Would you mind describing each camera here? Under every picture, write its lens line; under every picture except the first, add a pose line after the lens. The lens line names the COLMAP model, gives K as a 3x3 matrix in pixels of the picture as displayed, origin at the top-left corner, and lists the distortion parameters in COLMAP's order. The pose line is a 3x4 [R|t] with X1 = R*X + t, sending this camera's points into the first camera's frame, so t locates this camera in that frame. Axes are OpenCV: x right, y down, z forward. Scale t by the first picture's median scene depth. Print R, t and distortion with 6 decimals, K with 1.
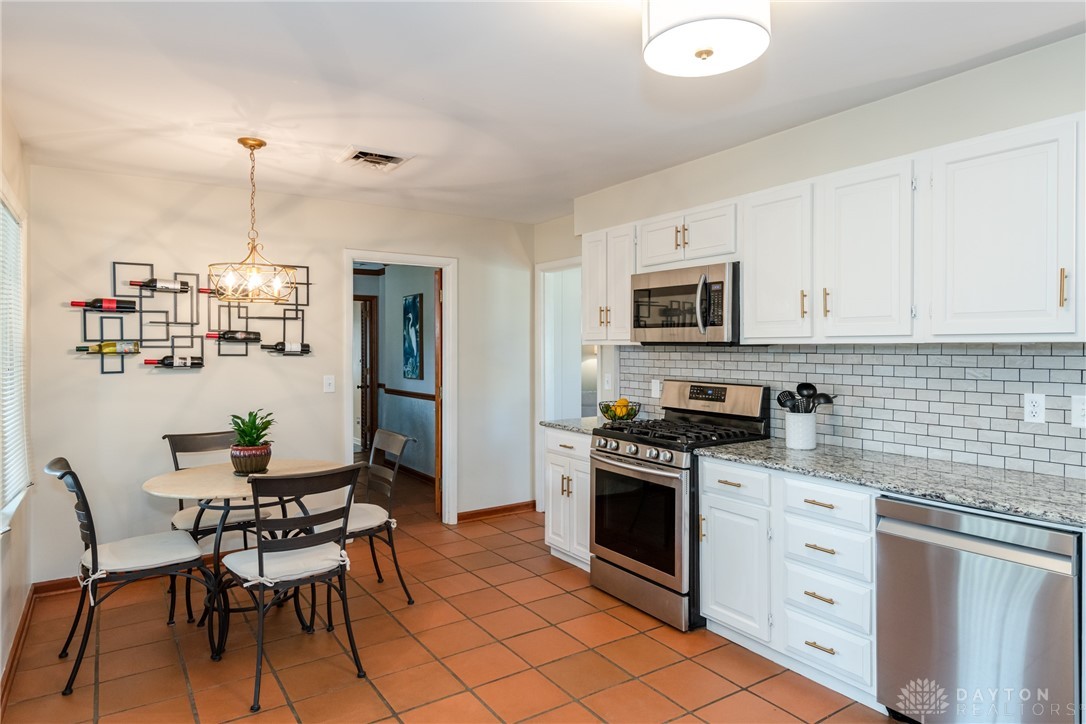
lens RADIAL K [[638.0, 0, 543.1], [0, 638.0, 354.9], [0, 0, 1]] dist [0.008121, 0.000634]
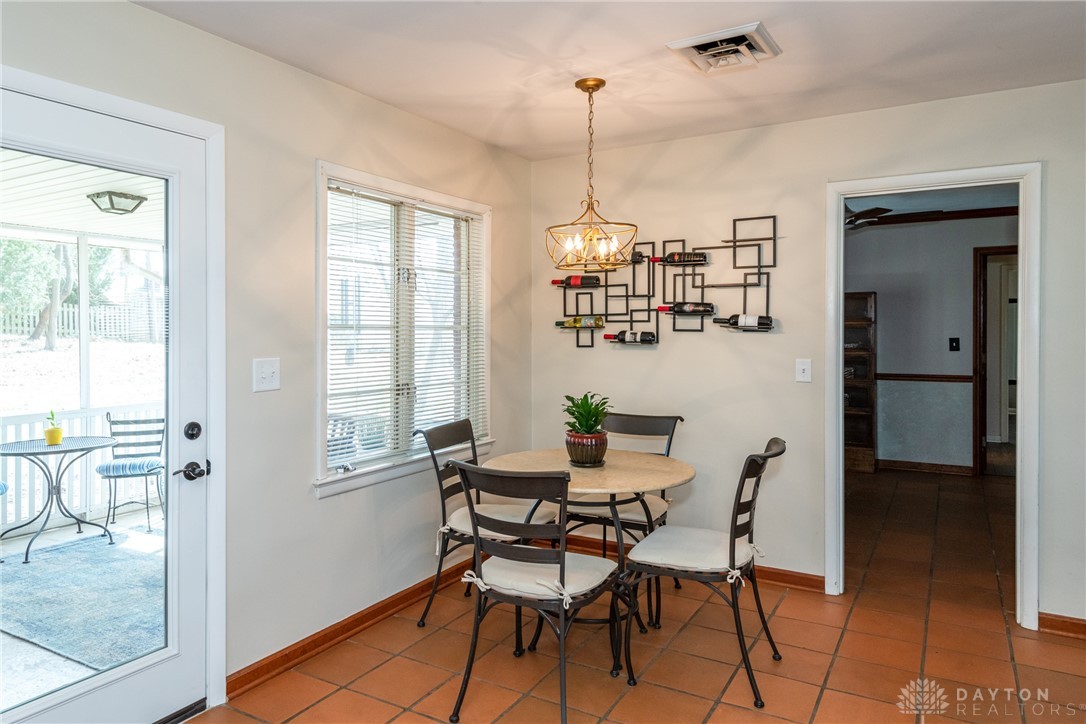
lens RADIAL K [[696.7, 0, 536.4], [0, 696.7, 344.8], [0, 0, 1]] dist [0.010216, 0.004796]
pose [[0.425829, 0.024651, -0.904468, 0.300729], [-0.008252, 0.999693, 0.023361, -0.000592], [0.904766, -0.002484, 0.425902, 0.424827]]
